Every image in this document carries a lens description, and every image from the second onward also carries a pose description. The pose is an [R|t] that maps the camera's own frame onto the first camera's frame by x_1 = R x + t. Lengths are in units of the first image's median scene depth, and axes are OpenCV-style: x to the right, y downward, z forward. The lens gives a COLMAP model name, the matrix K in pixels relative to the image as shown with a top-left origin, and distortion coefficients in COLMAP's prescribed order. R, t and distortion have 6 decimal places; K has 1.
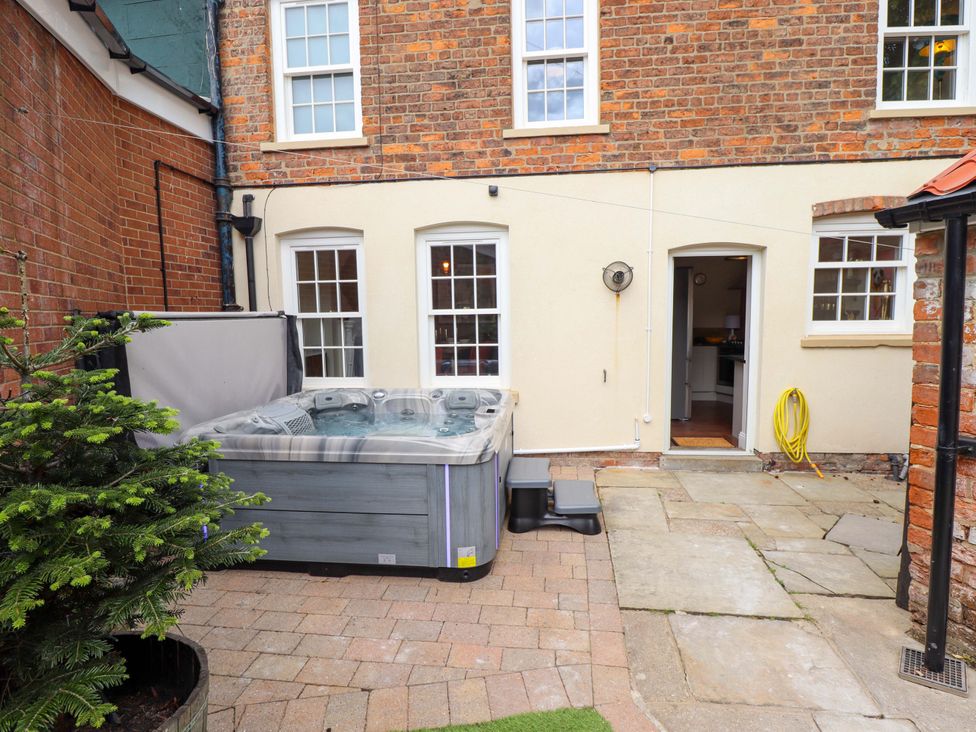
lens RADIAL K [[508.3, 0, 498.7], [0, 508.3, 359.4], [0, 0, 1]] dist [0.002250, -0.015654]
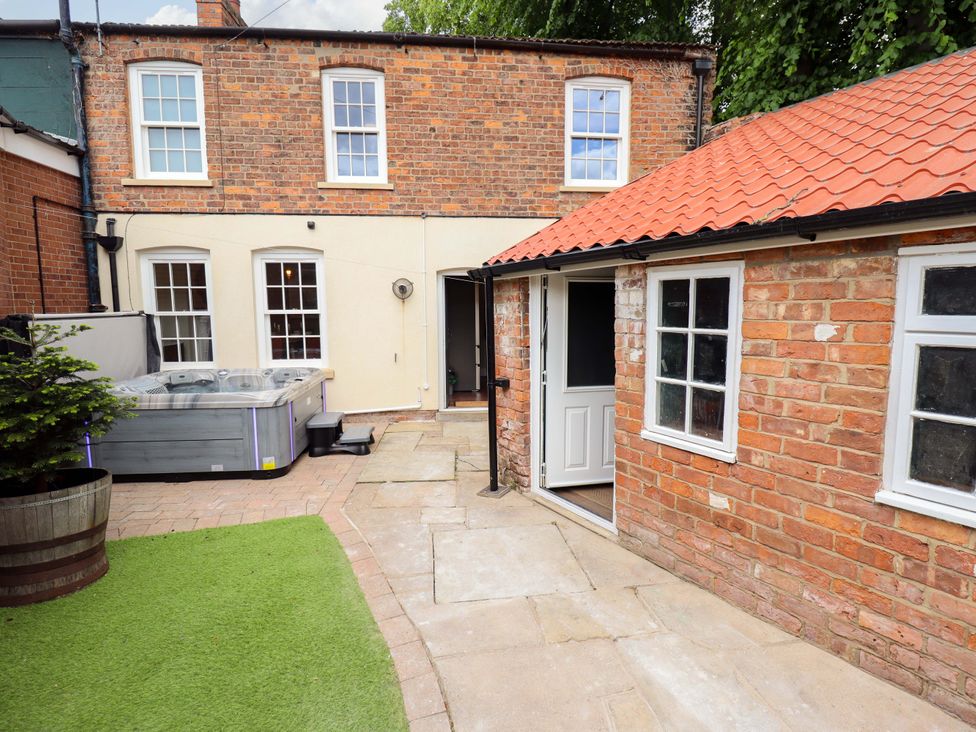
lens RADIAL K [[496.7, 0, 492.4], [0, 496.7, 356.3], [0, 0, 1]] dist [0.002295, -0.014893]
pose [[0.977376, -0.010913, 0.211228, 0.183851], [0.008350, 0.999880, 0.013020, 0.012940], [-0.211345, -0.010962, 0.977350, -0.437130]]
